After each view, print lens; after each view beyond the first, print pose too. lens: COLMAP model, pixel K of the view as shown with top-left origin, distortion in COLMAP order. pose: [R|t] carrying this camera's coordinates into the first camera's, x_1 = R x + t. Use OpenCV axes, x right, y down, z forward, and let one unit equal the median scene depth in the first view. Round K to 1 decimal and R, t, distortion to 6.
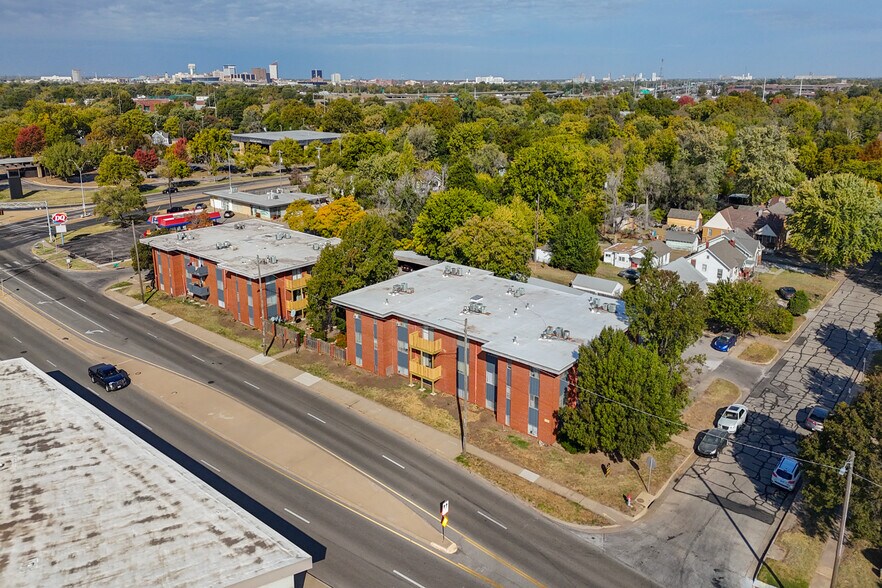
lens RADIAL K [[632.7, 0, 441.0], [0, 632.7, 294.0], [0, 0, 1]] dist [0.068335, -0.067577]
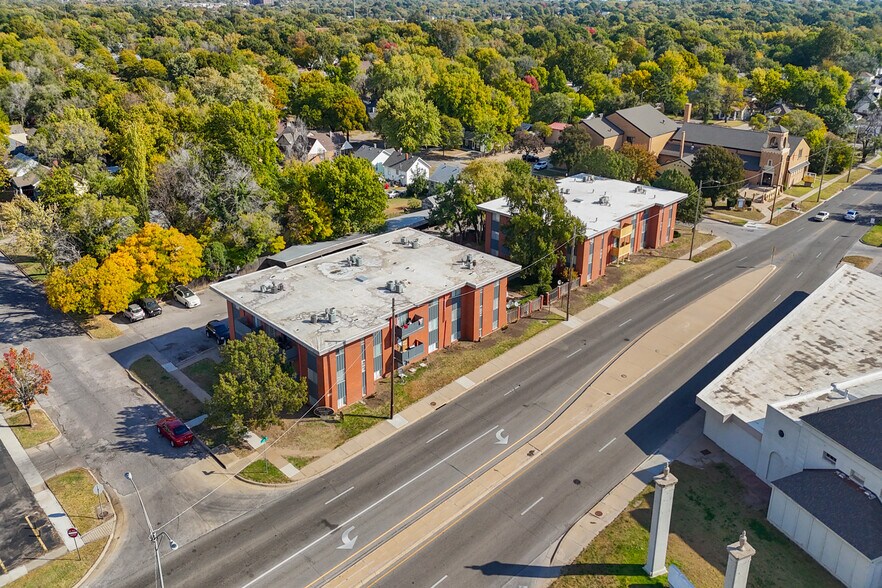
lens RADIAL K [[638.1, 0, 439.5], [0, 638.1, 246.9], [0, 0, 1]] dist [0.047763, -0.030658]
pose [[0.097454, -0.348257, 0.932320, -1.557763], [0.317632, 0.898672, 0.302487, -0.503205], [-0.943193, 0.266656, 0.198196, 1.193678]]
